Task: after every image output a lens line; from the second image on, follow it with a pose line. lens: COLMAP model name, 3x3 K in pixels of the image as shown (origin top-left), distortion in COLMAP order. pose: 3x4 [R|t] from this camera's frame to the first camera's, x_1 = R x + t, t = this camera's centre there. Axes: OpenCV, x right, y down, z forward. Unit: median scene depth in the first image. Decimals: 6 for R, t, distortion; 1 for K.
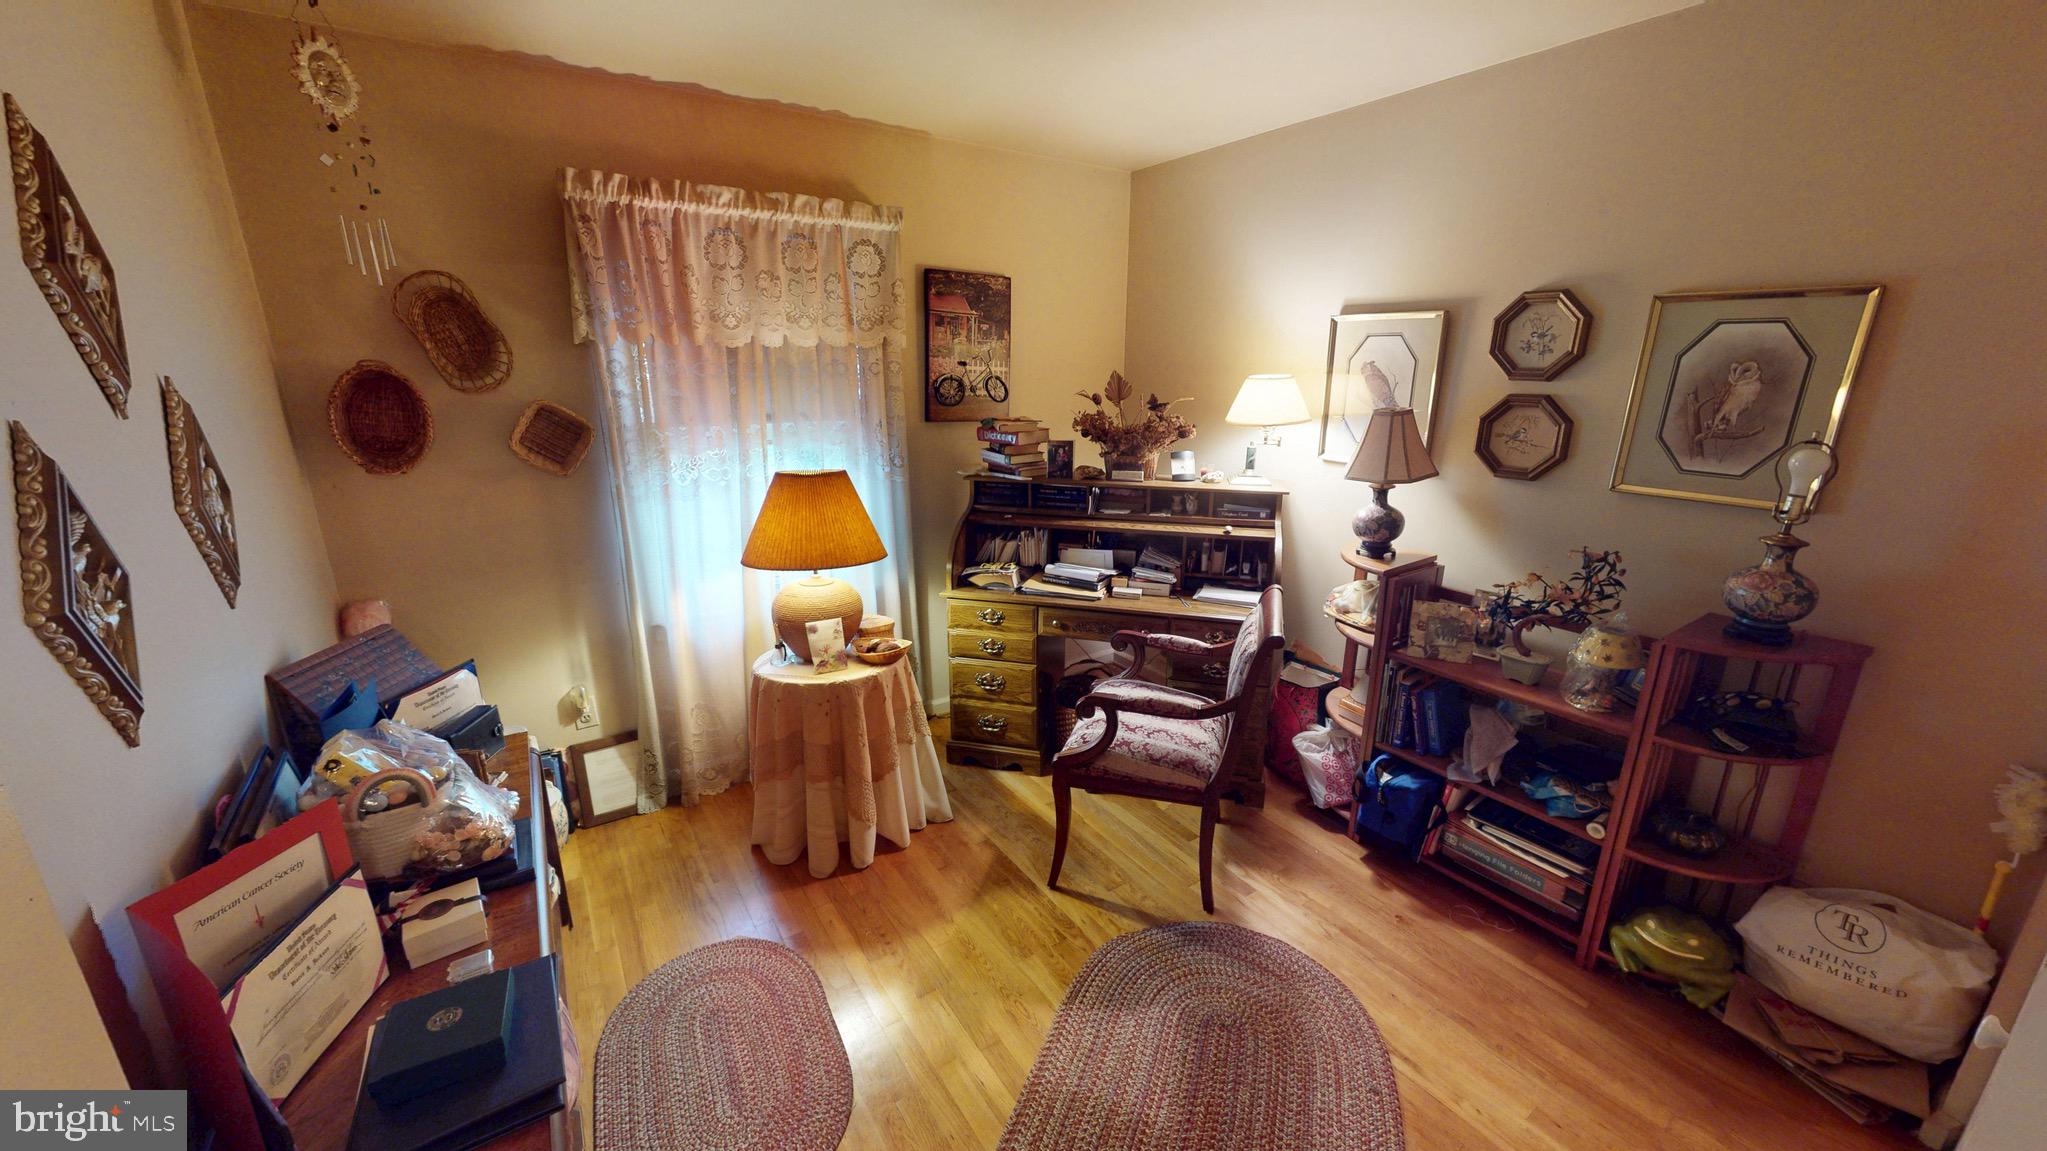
lens RADIAL K [[751.9, 0, 1016.6], [0, 751.9, 575.0], [0, 0, 1]] dist [0.001454, -0.000628]
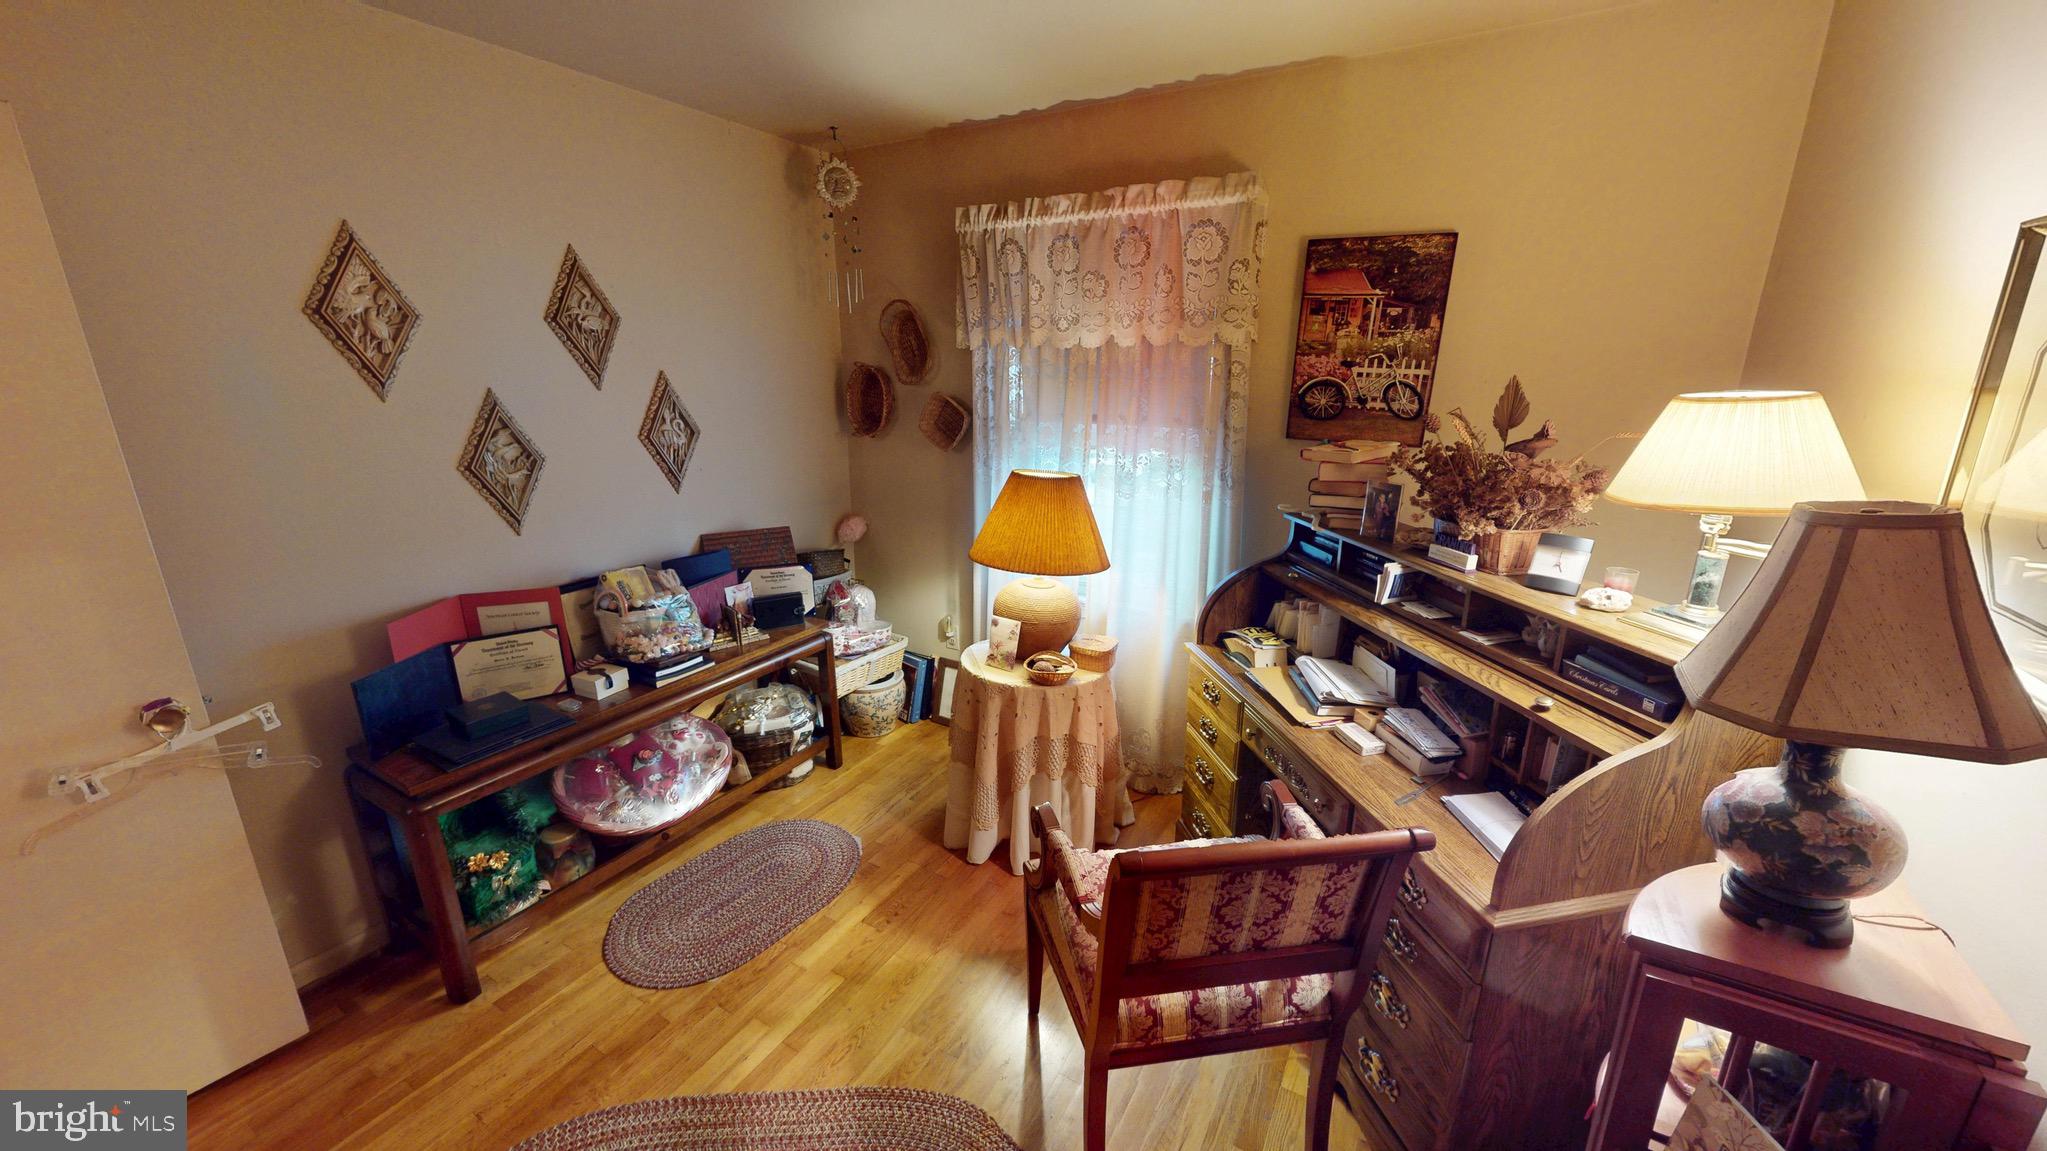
lens RADIAL K [[751.9, 0, 1019.5], [0, 751.9, 574.5], [0, 0, 1]] dist [0.001454, -0.000628]
pose [[0.435821, 0.242101, -0.866860, 0.583219], [-0.243241, 0.958985, 0.145538, -0.140137], [0.866541, 0.147427, 0.476835, 0.498509]]
